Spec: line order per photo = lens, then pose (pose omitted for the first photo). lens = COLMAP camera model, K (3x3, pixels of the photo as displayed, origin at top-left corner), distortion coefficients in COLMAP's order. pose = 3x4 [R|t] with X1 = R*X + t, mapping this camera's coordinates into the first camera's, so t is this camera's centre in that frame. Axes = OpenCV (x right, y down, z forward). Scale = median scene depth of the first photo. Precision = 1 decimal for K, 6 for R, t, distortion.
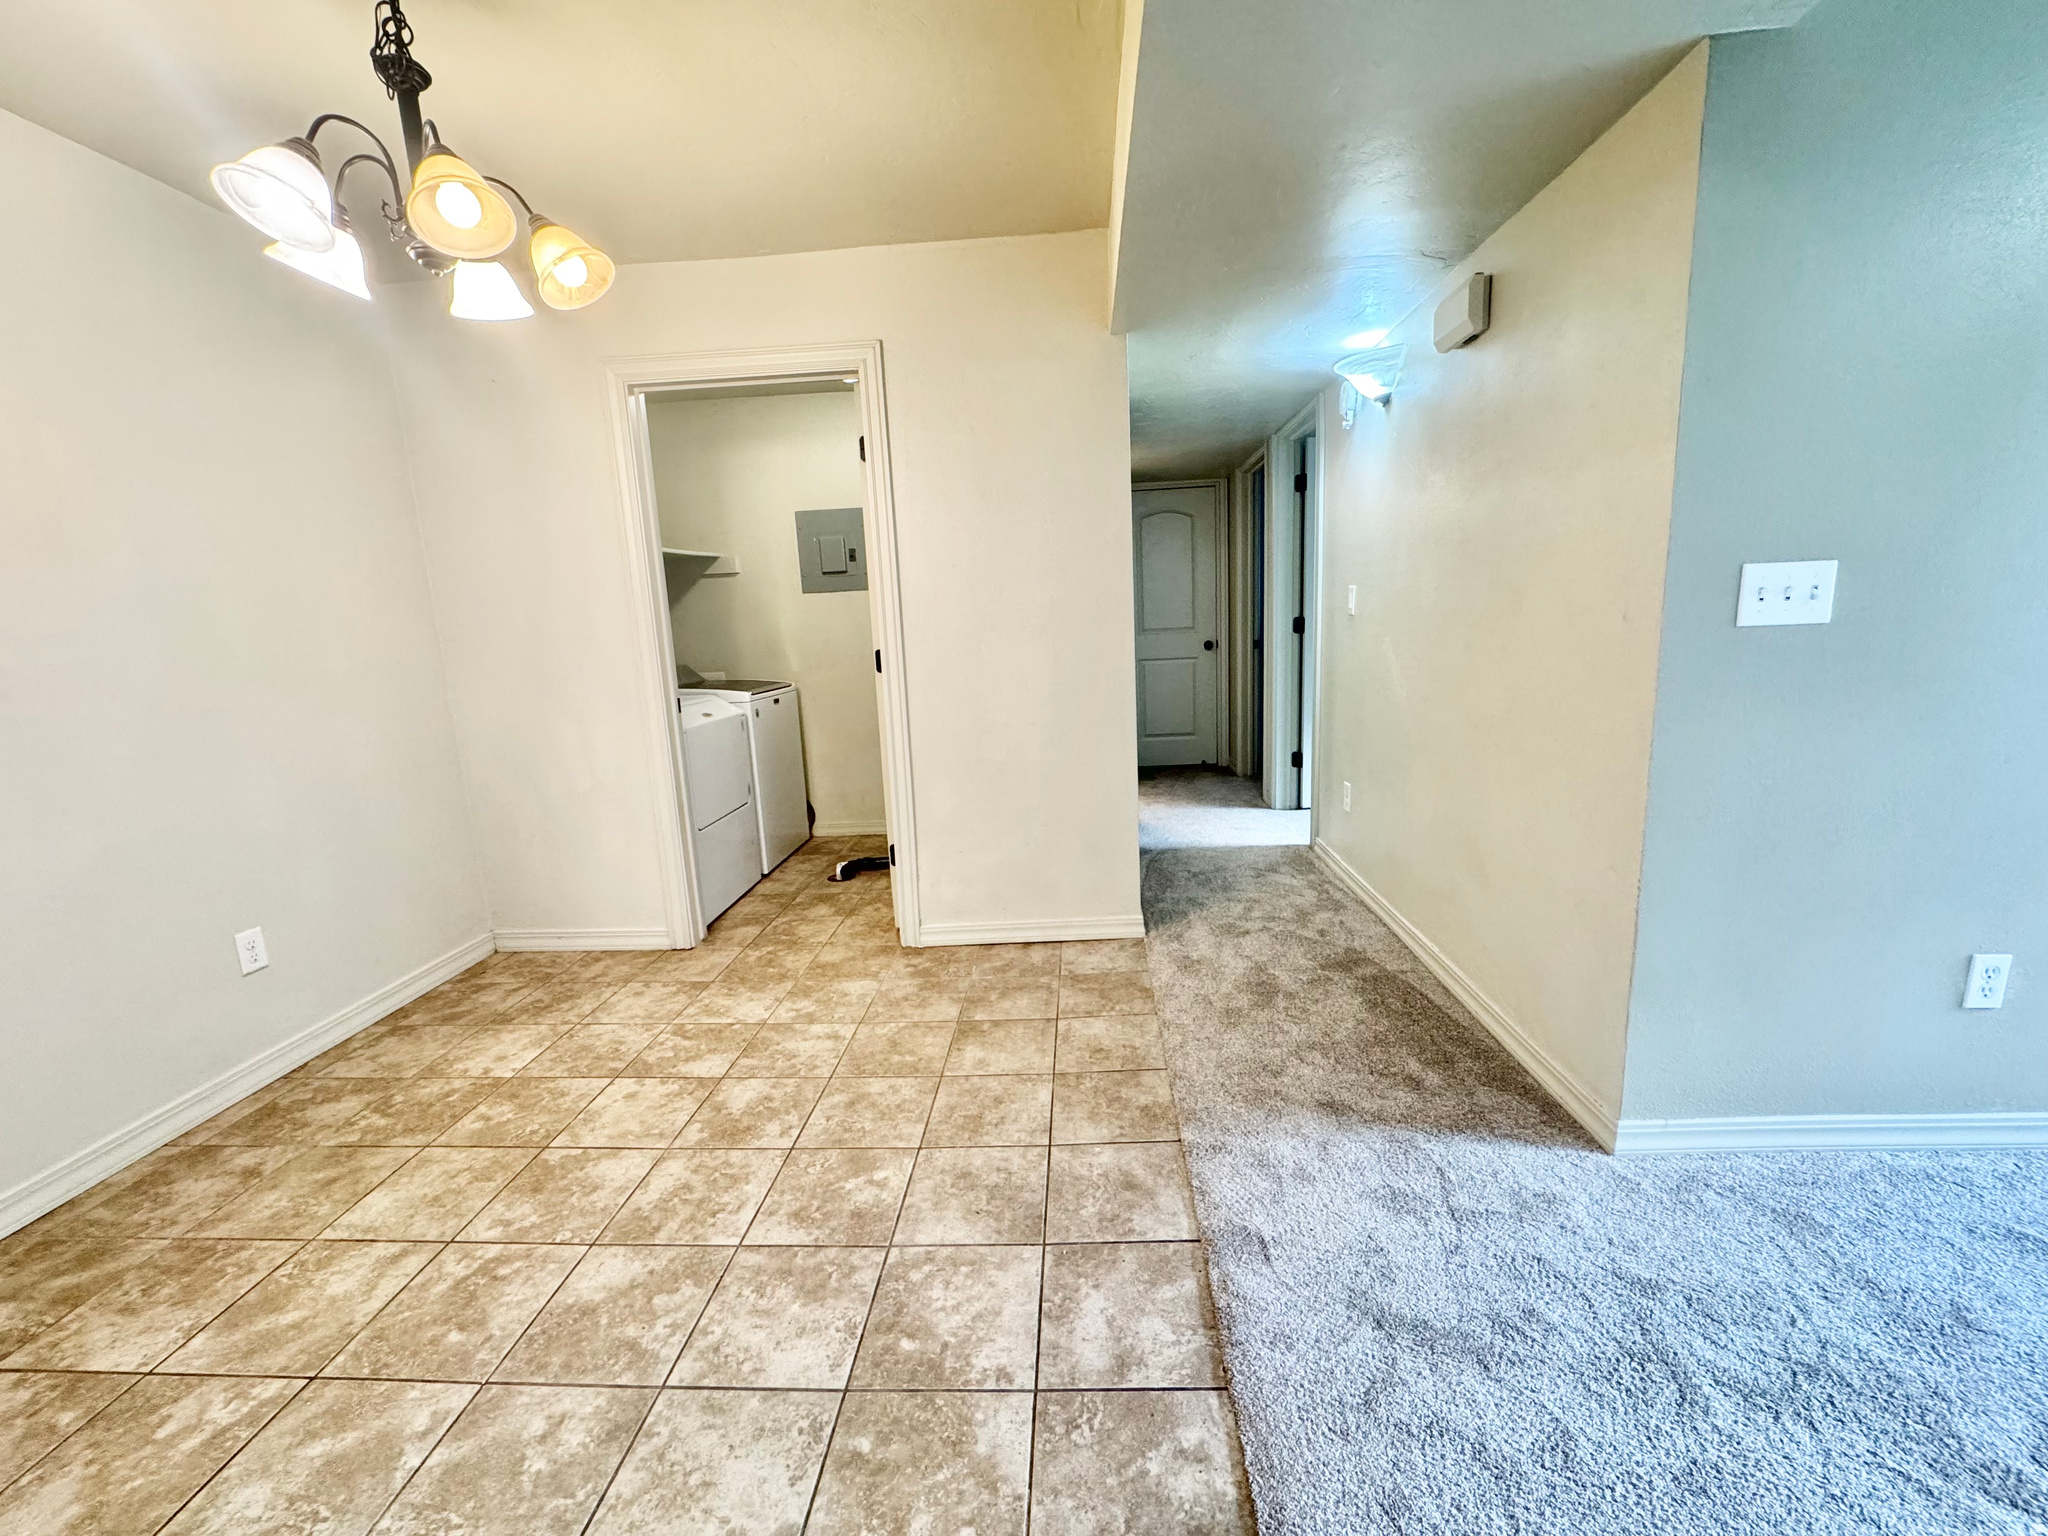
lens RADIAL K [[818.4, 0, 1026.7], [0, 818.4, 768.0], [0, 0, 1]] dist [-0.003637, -0.000503]
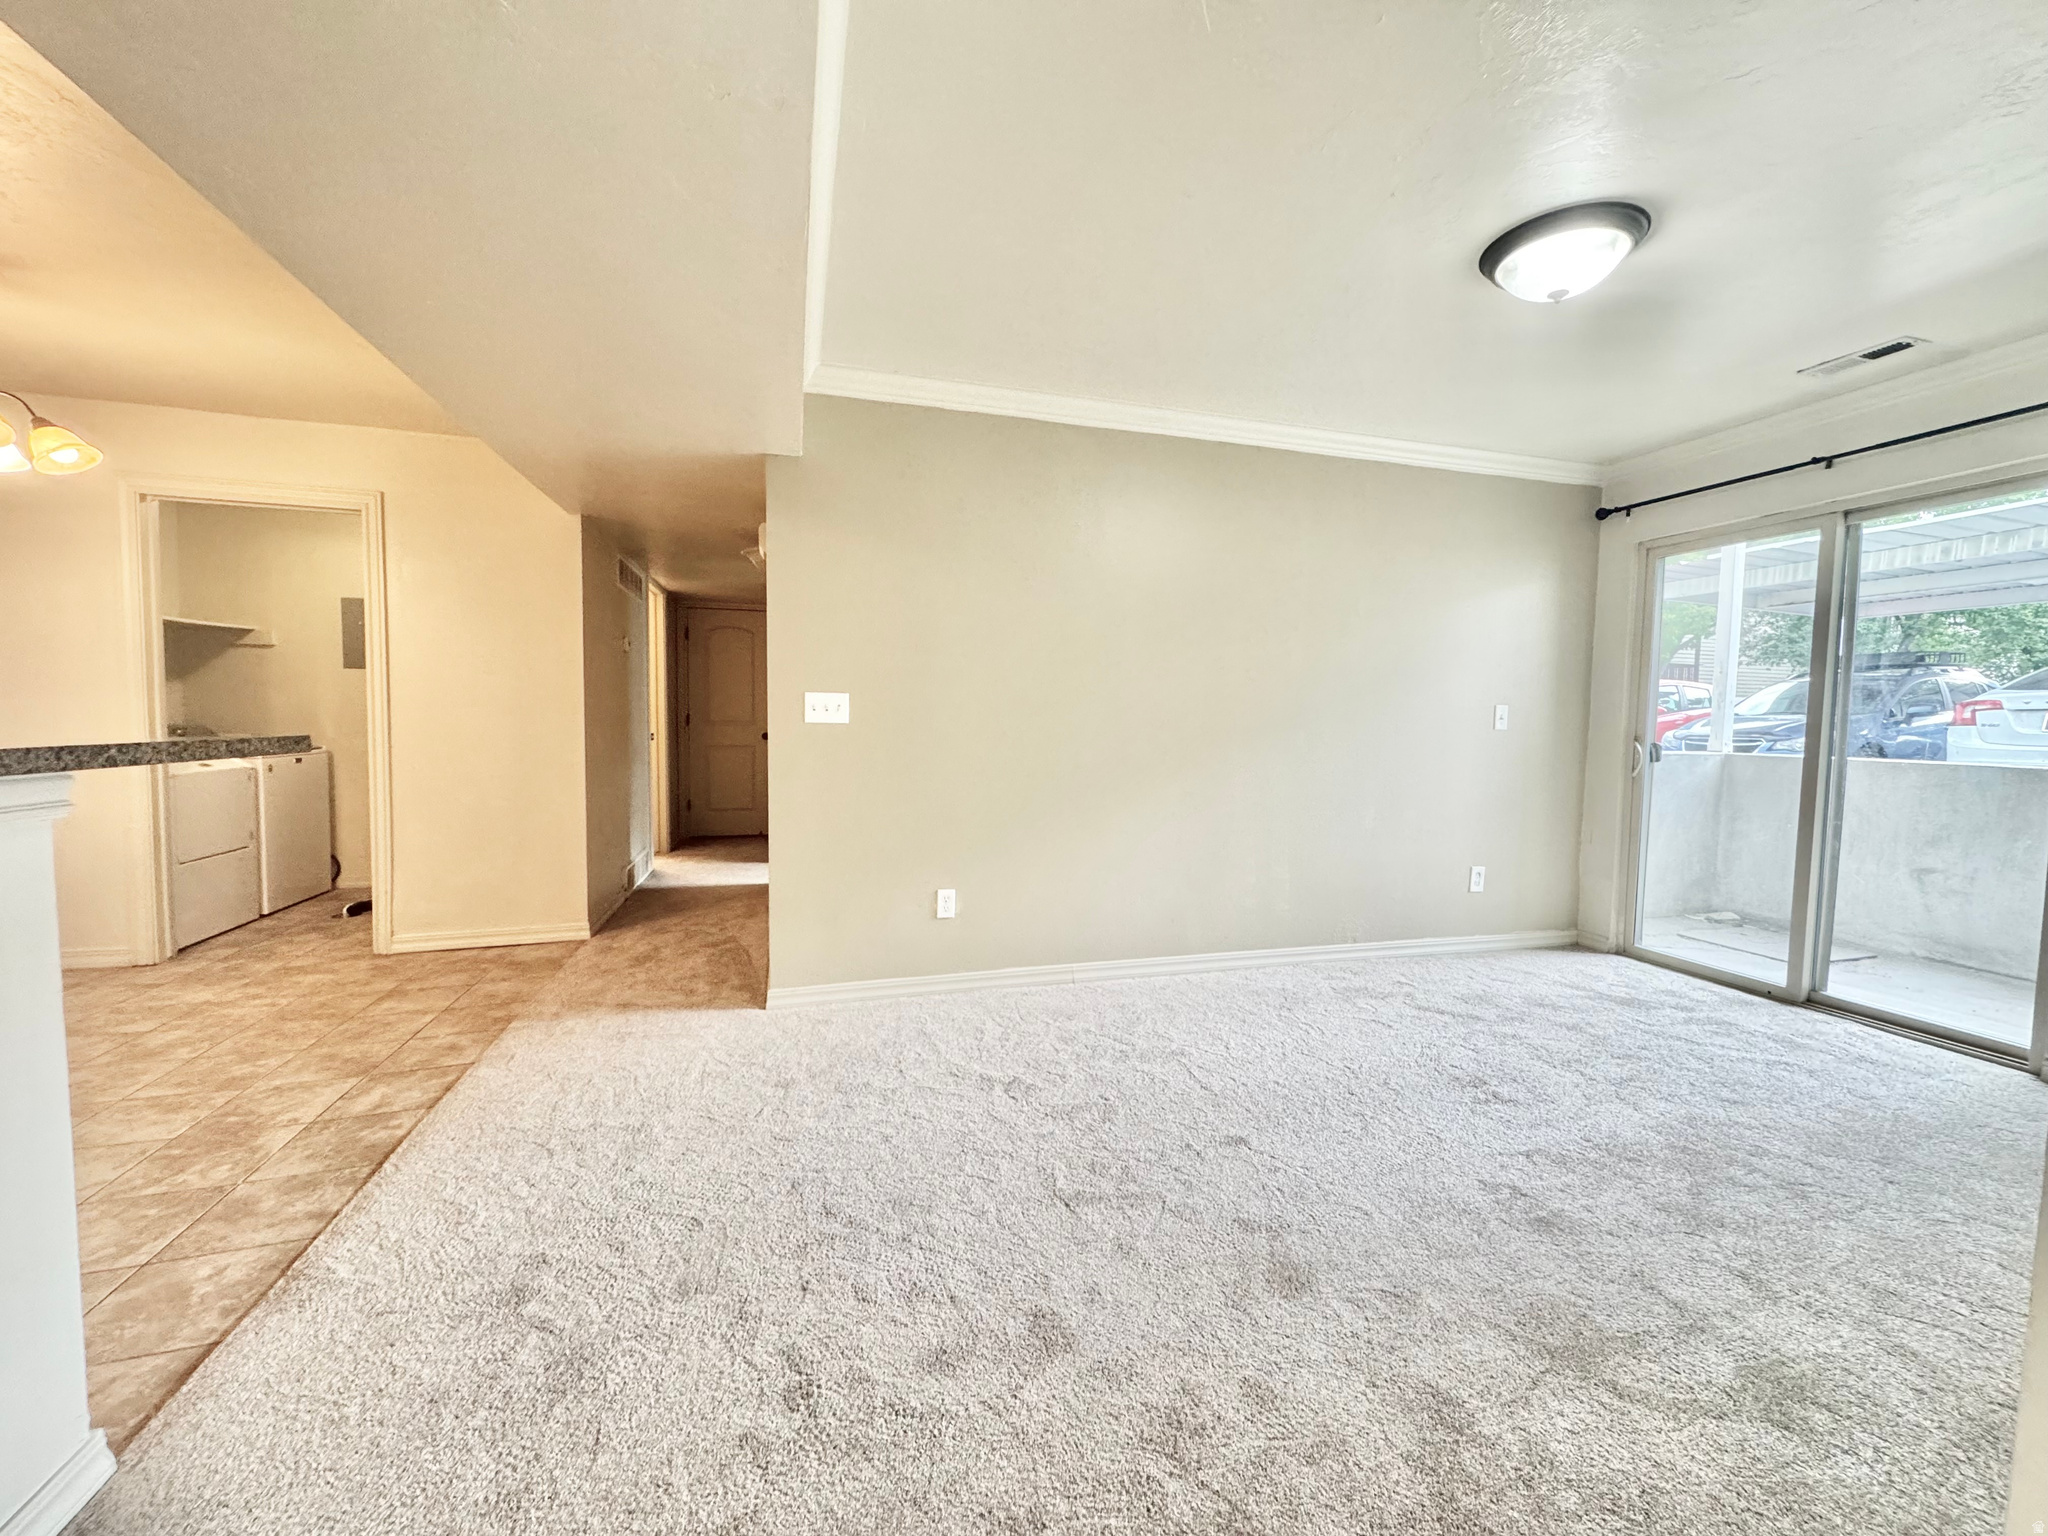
lens RADIAL K [[818.4, 0, 1031.5], [0, 818.4, 768.2], [0, 0, 1]] dist [-0.003637, -0.000503]
pose [[0.938956, 0.042171, 0.341444, 0.477094], [0.001071, 0.992096, -0.125477, 0.130188], [-0.344037, 0.118183, 0.931489, -0.718934]]
